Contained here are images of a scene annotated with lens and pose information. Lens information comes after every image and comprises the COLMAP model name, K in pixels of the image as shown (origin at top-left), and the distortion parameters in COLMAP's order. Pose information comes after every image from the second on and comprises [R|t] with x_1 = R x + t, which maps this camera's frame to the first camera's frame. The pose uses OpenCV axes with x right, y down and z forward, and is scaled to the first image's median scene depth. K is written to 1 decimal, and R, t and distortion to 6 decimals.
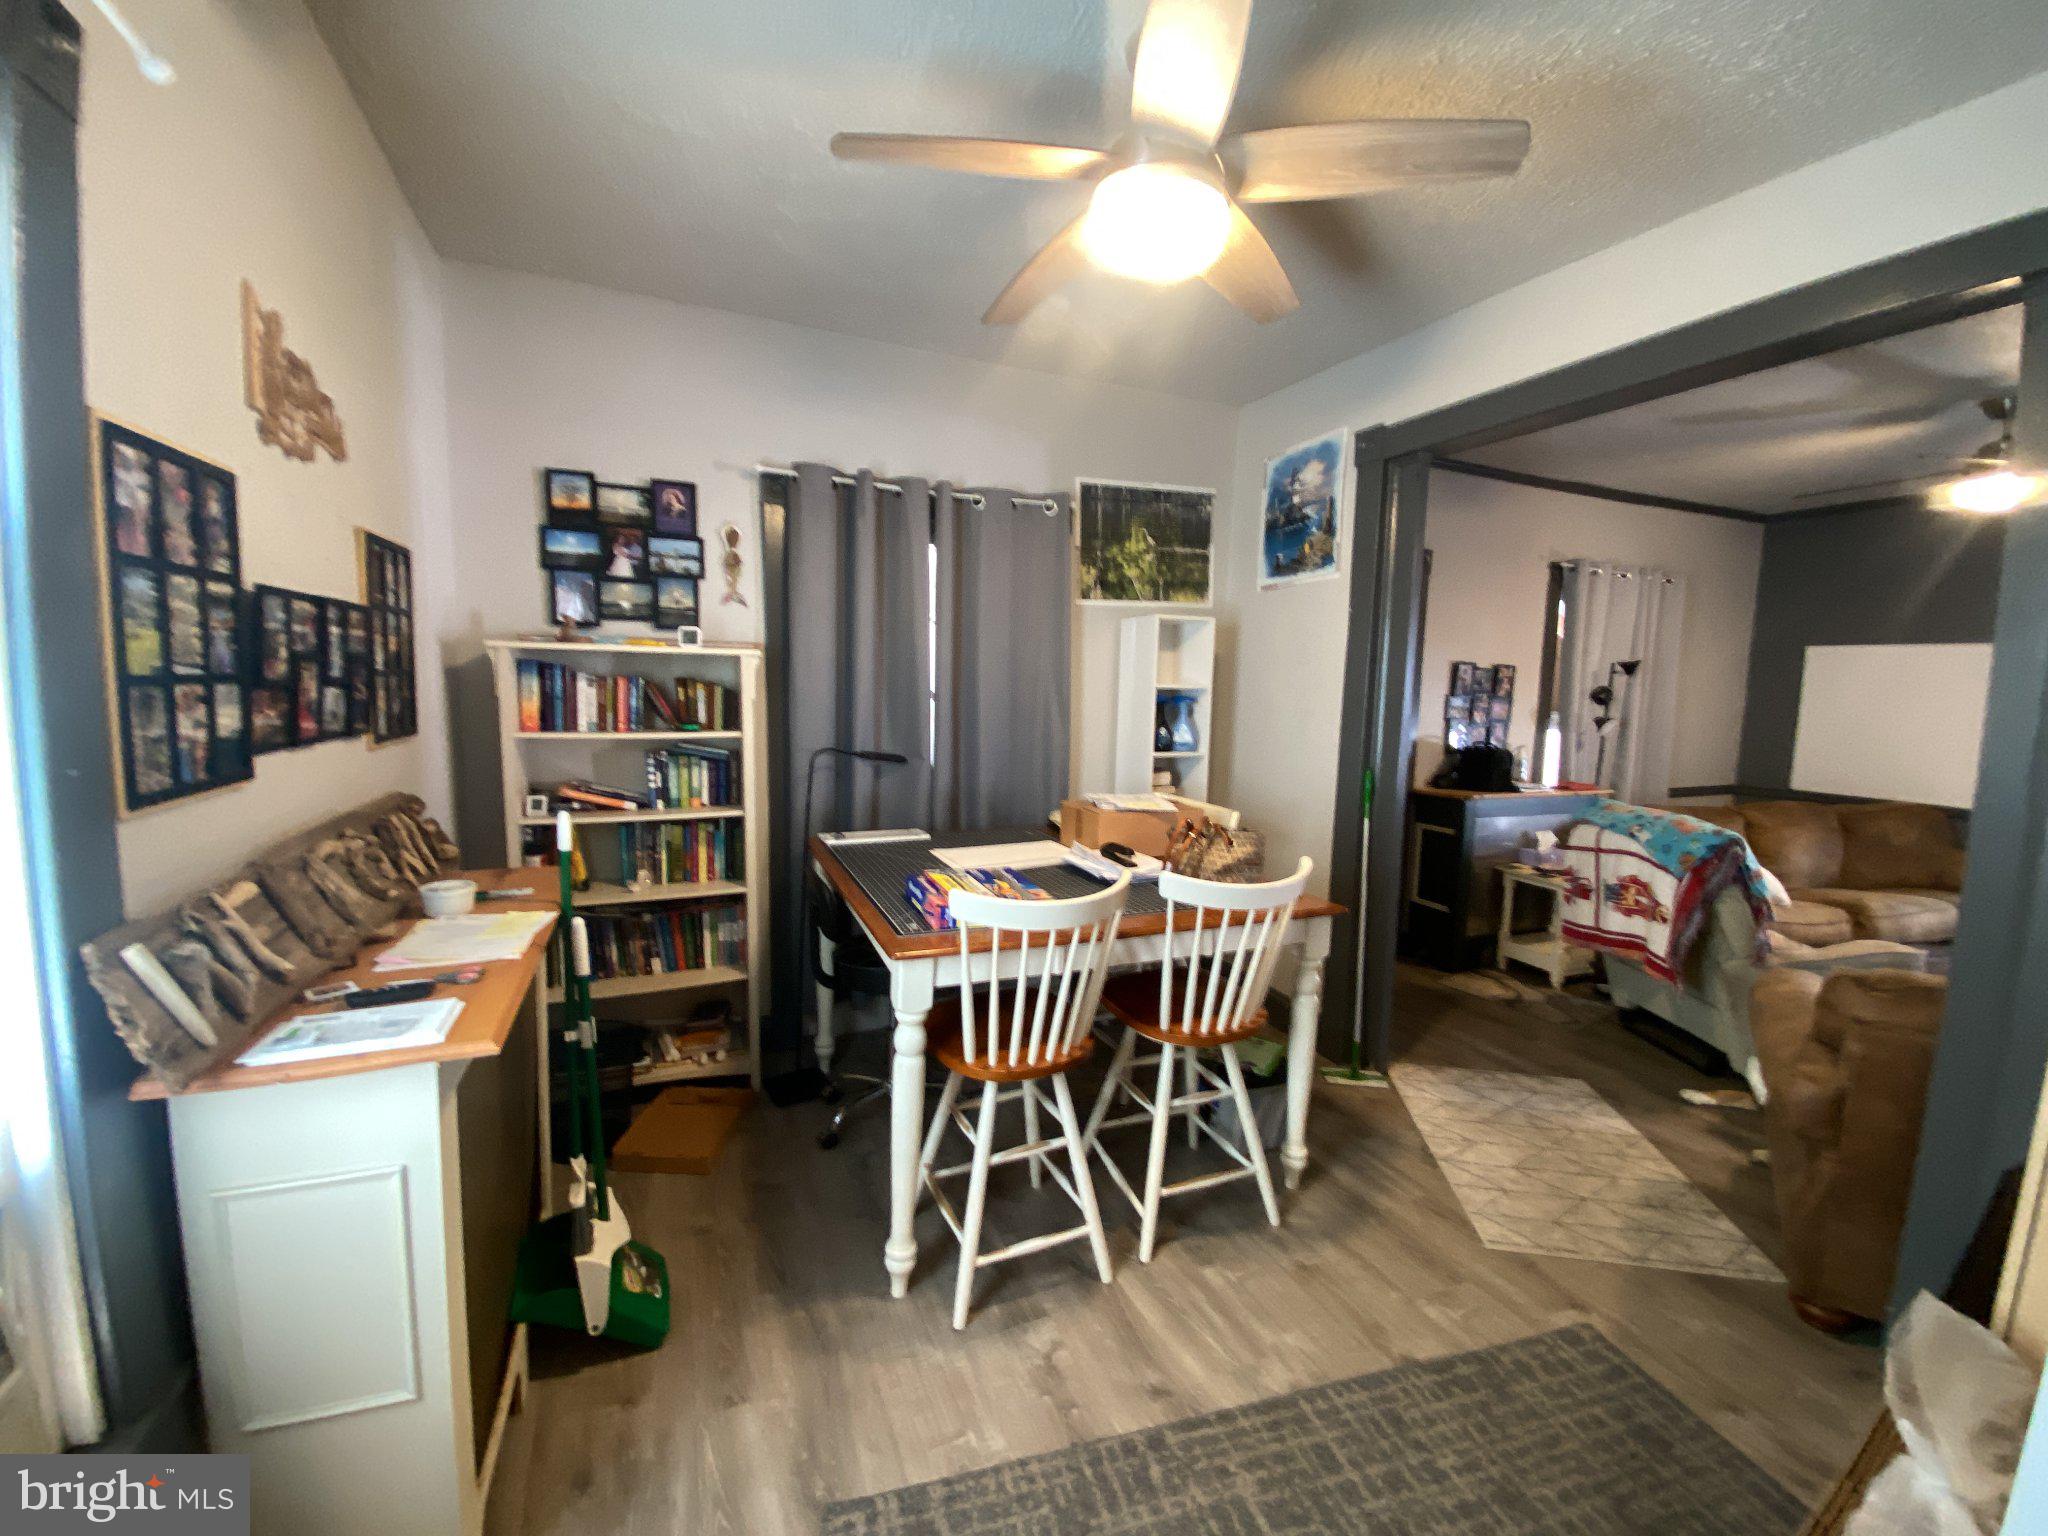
lens RADIAL K [[841.1, 0, 1029.3], [0, 841.1, 762.4], [0, 0, 1]] dist [0.001326, -0.000098]
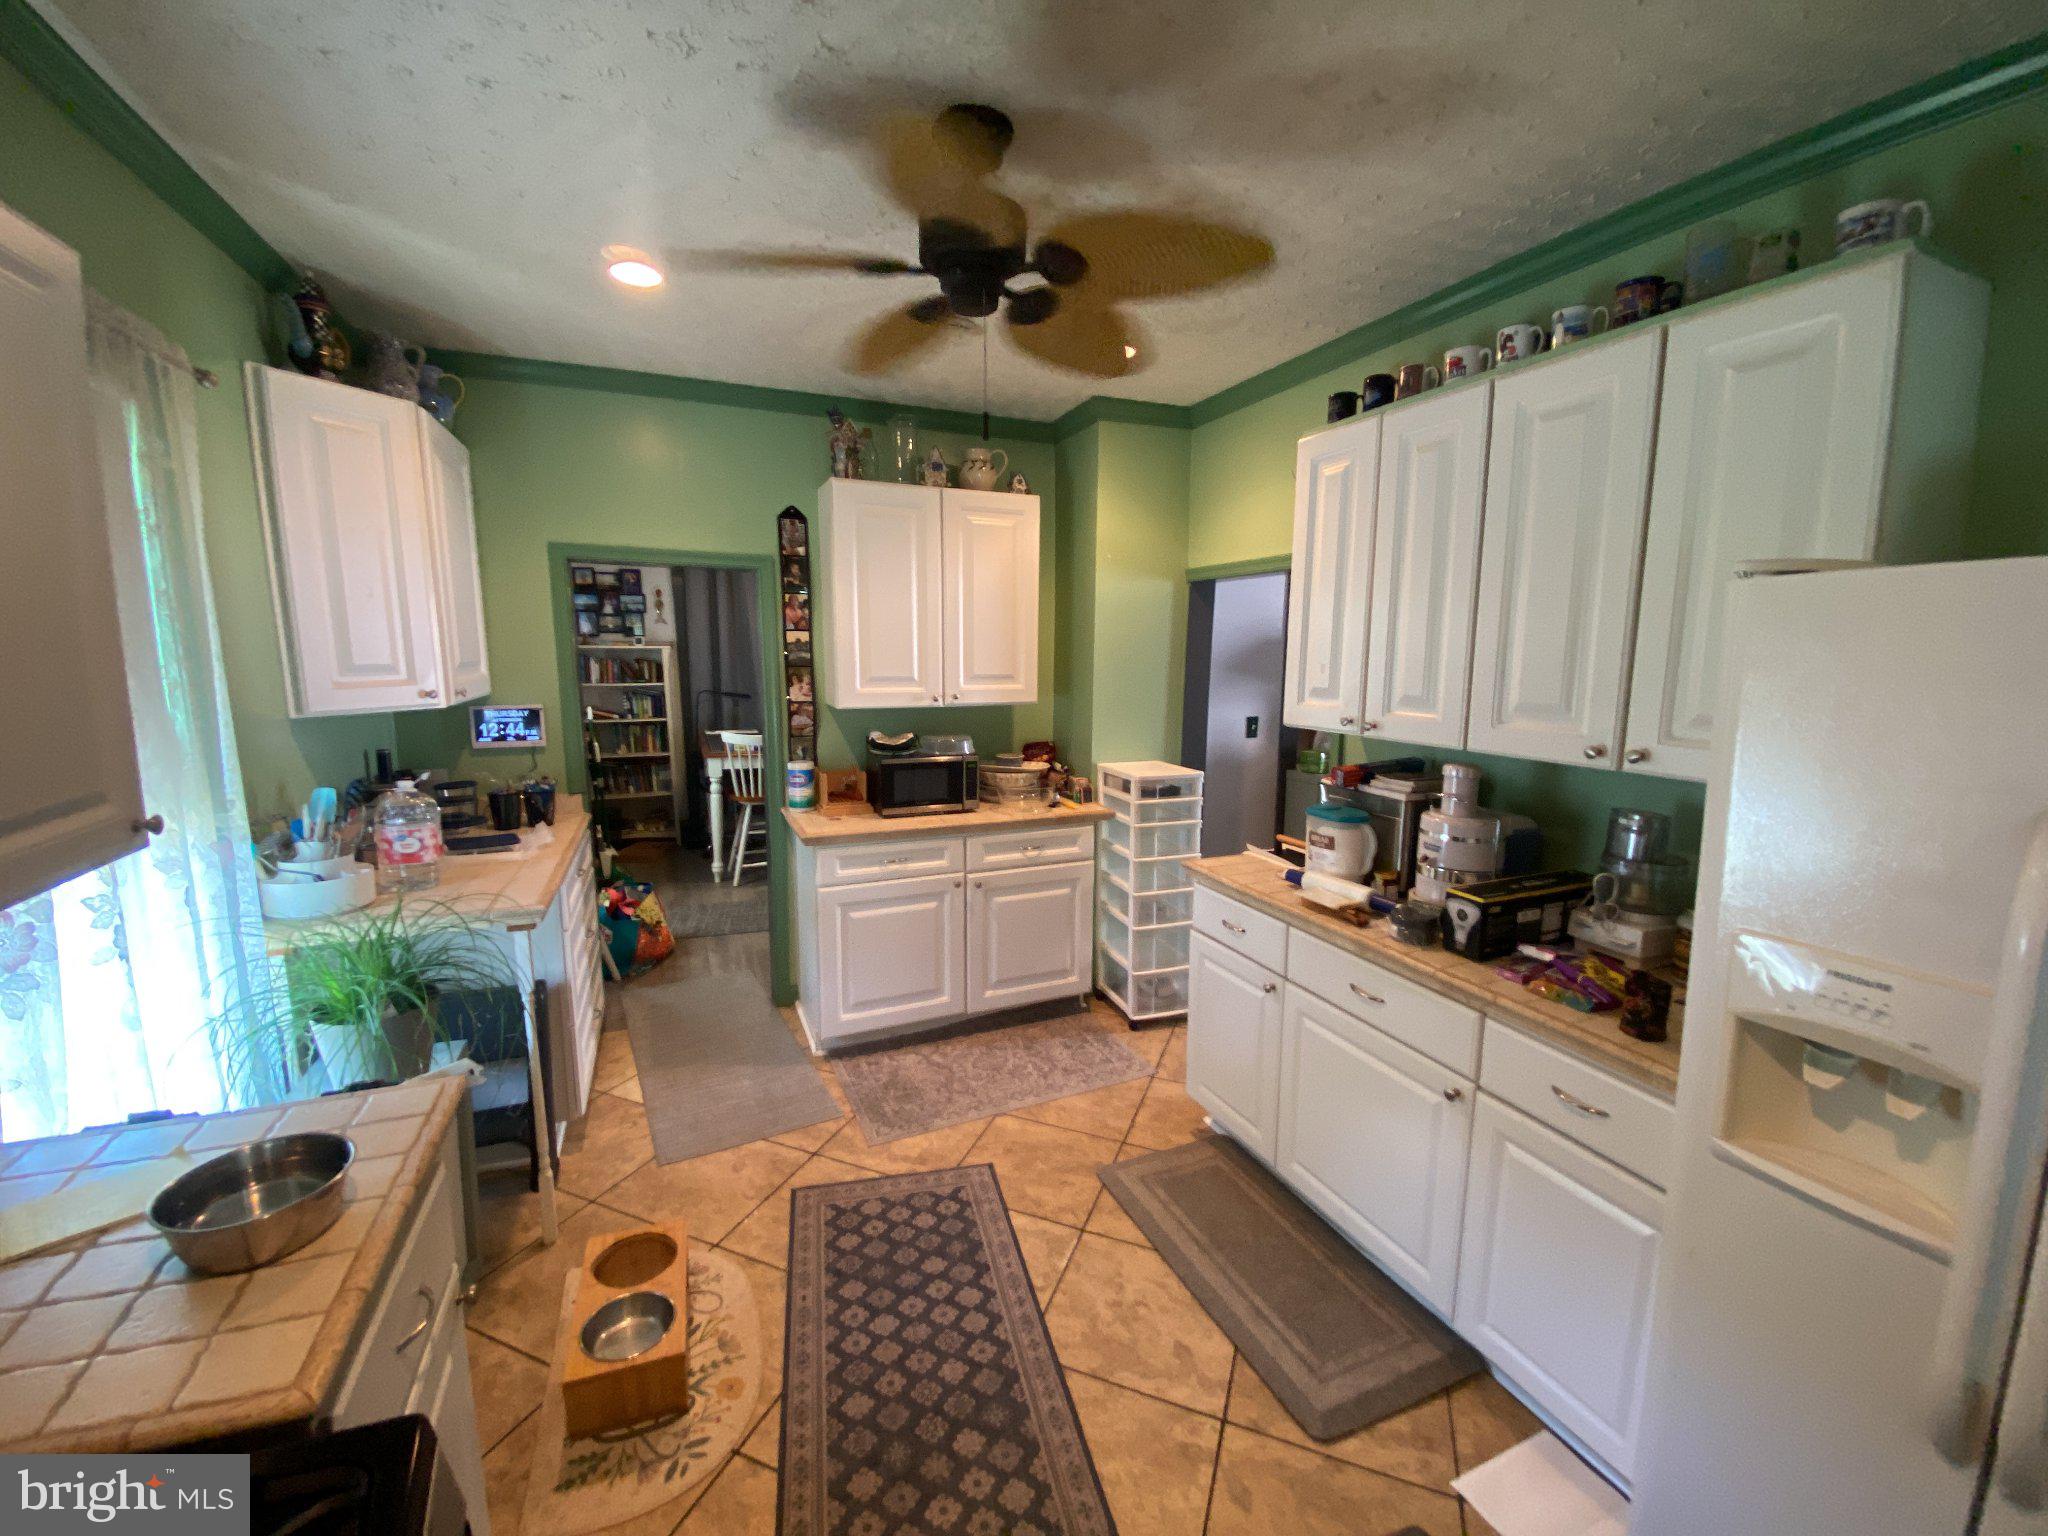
lens RADIAL K [[841.1, 0, 1019.1], [0, 841.1, 773.4], [0, 0, 1]] dist [0.001326, -0.000098]
pose [[0.999923, -0.011772, -0.003801, 0.598034], [0.011994, 0.997820, 0.064891, 0.068173], [0.003029, -0.064931, 0.997885, -1.227654]]
